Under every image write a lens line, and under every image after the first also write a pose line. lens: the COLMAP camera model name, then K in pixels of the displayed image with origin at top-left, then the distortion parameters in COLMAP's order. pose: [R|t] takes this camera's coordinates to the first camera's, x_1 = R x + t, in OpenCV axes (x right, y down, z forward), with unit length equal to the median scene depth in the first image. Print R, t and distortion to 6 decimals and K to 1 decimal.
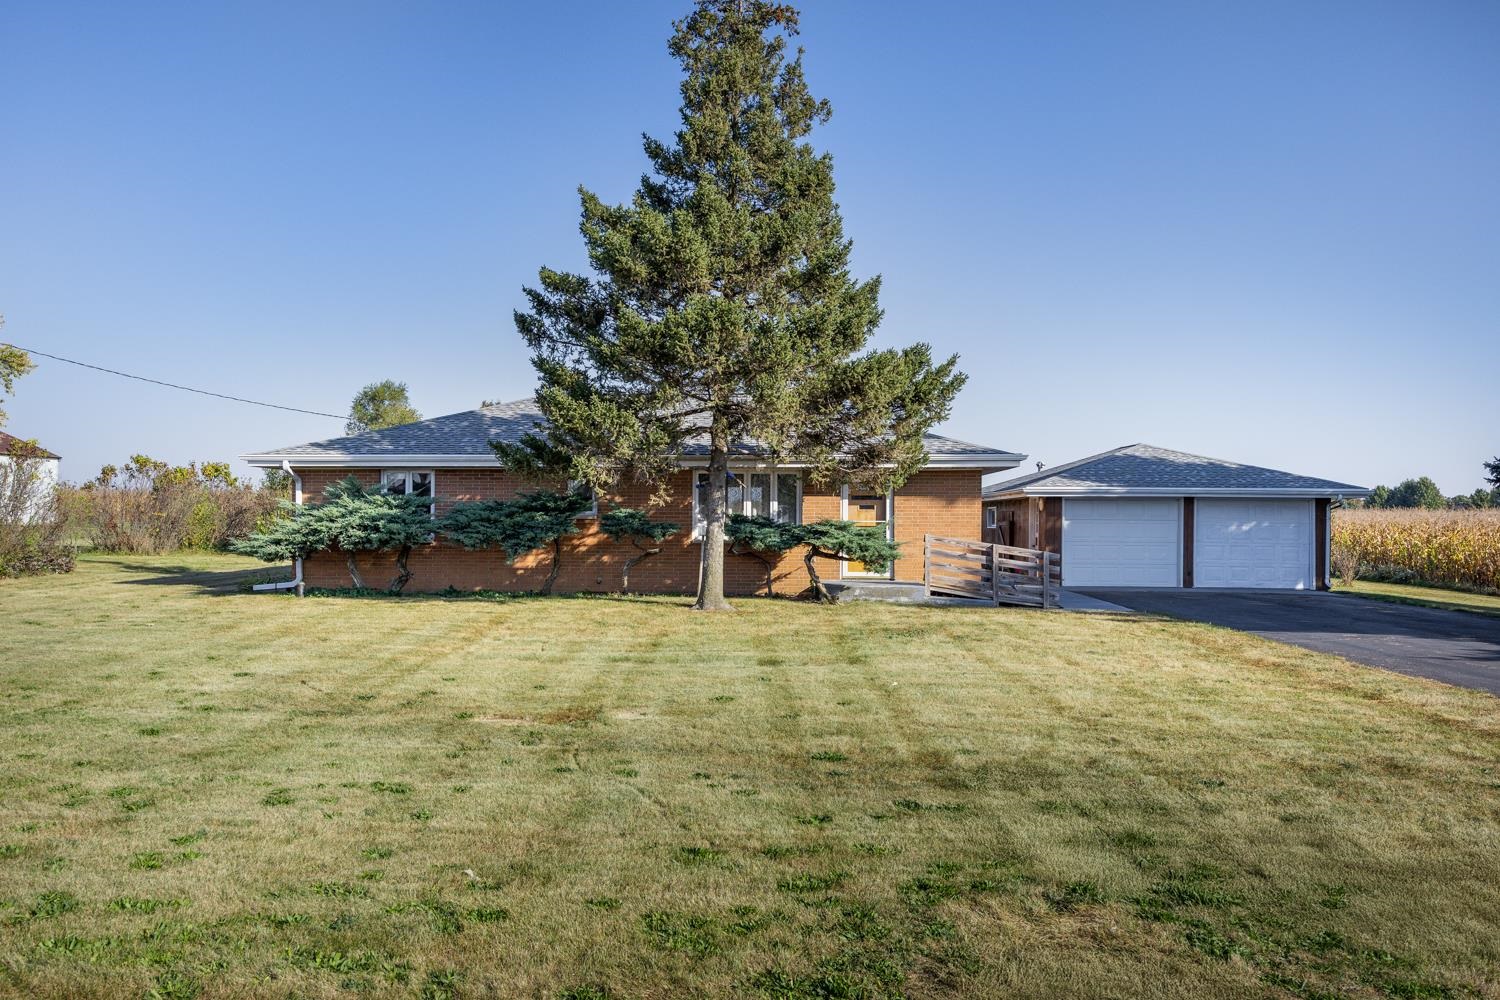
lens RADIAL K [[1146.8, 0, 745.7], [0, 1146.8, 524.4], [0, 0, 1]] dist [0.033650, 0.000758]
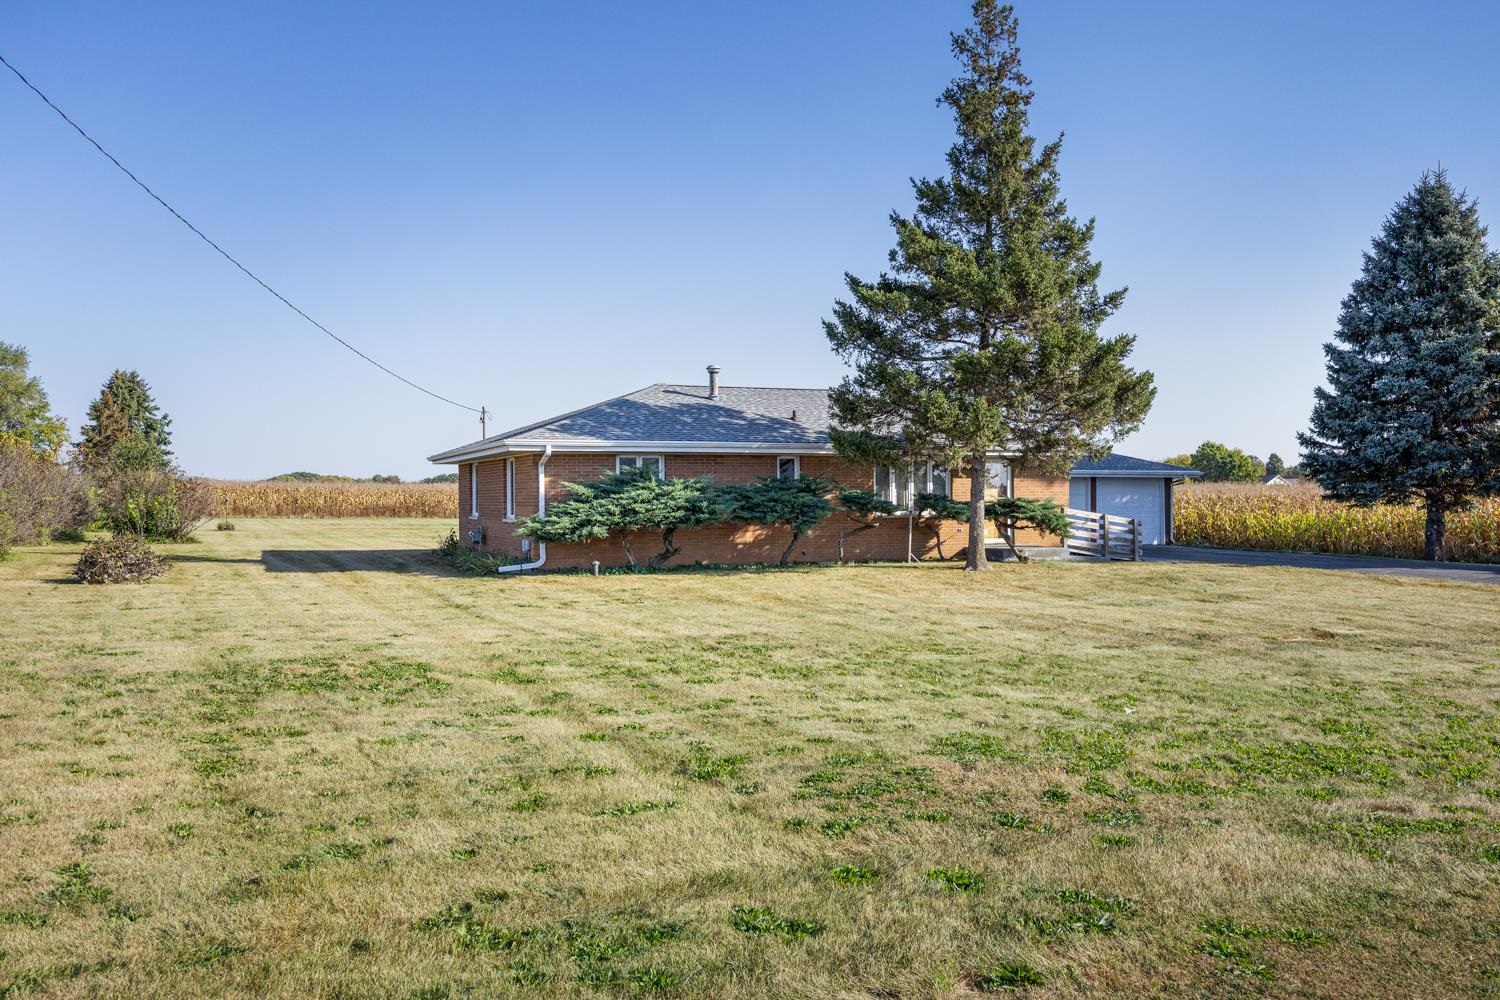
lens RADIAL K [[1146.8, 0, 745.7], [0, 1146.8, 524.4], [0, 0, 1]] dist [0.033650, 0.000758]
pose [[0.899594, -0.020609, 0.436240, -0.688491], [0.011283, 0.999649, 0.023959, -0.007130], [-0.436580, -0.016632, 0.899511, -0.006739]]
